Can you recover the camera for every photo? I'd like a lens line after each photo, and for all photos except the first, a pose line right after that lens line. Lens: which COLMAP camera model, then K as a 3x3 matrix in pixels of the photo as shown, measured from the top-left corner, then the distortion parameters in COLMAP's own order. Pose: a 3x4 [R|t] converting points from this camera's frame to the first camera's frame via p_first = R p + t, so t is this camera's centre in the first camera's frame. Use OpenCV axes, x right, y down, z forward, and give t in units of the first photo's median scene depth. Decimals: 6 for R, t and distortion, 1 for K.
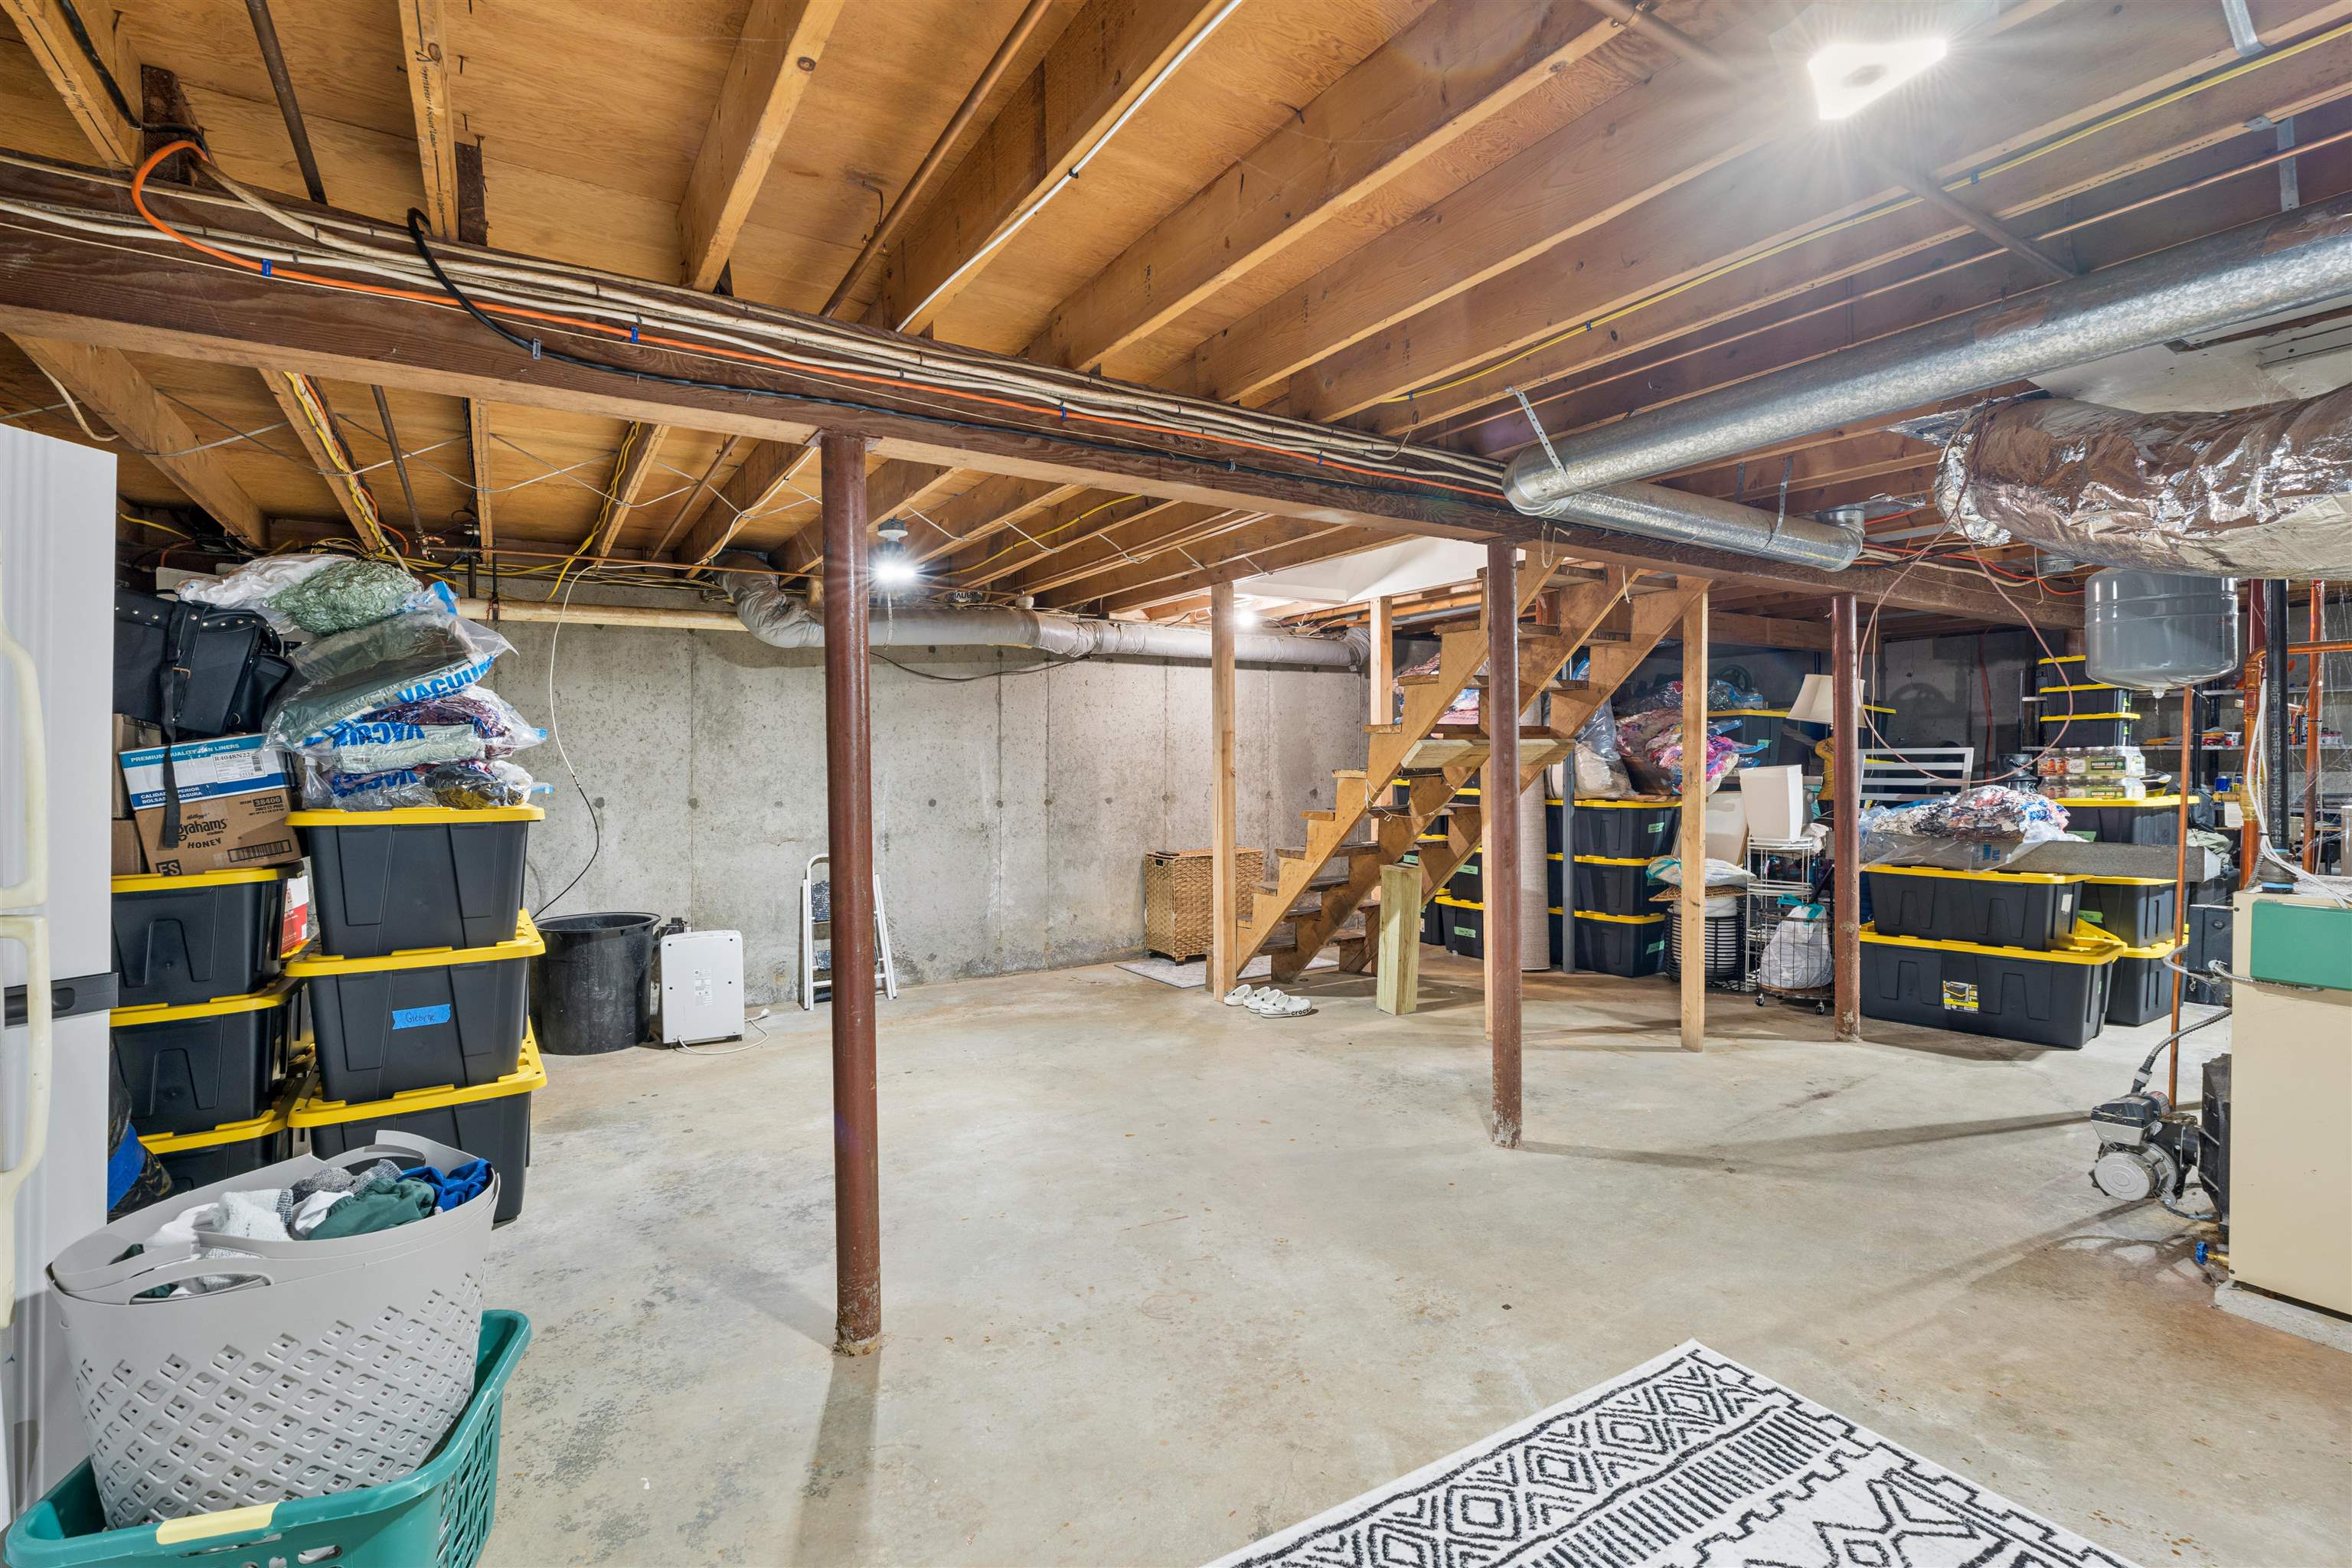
lens RADIAL K [[1090.5, 0, 1179.5], [0, 1090.5, 771.1], [0, 0, 1]] dist [-0.000115, -0.000307]
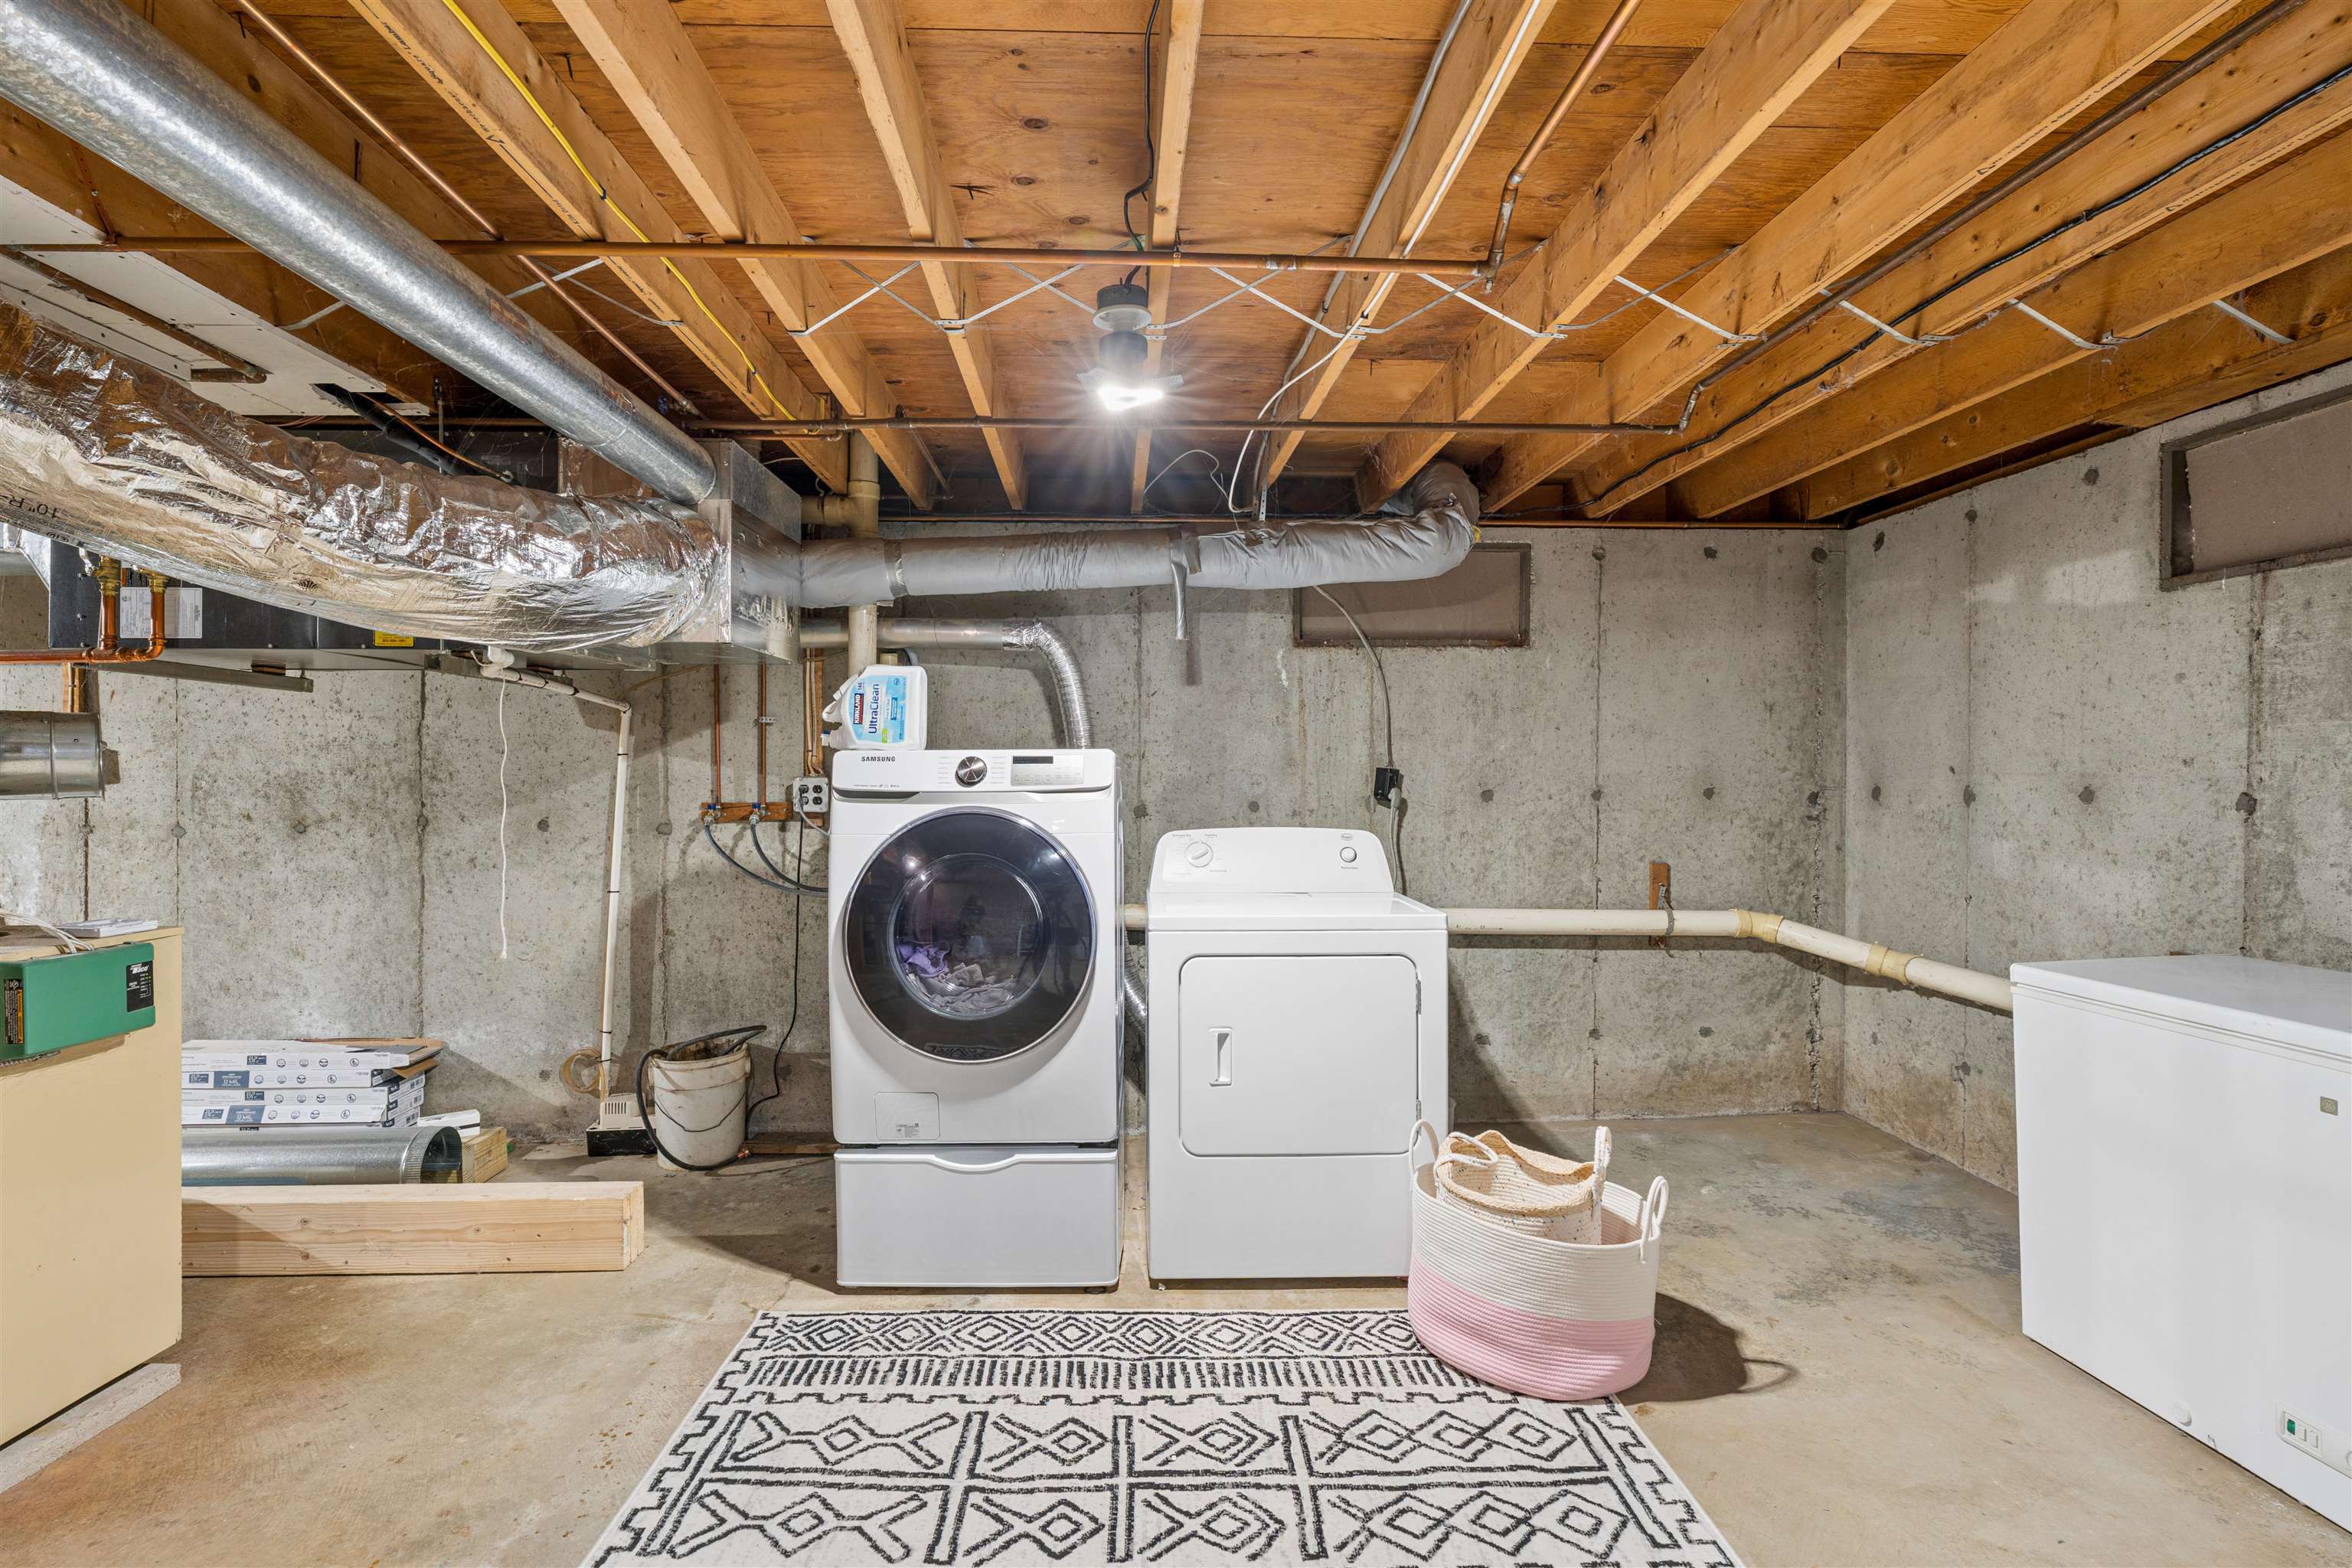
lens RADIAL K [[1090.5, 0, 1167.3], [0, 1090.5, 777.3], [0, 0, 1]] dist [-0.000115, -0.000307]
pose [[-0.872188, 0.001484, 0.489168, -0.207068], [0.008176, 0.999900, 0.011545, -0.031530], [-0.489102, 0.014069, -0.872113, 1.666954]]
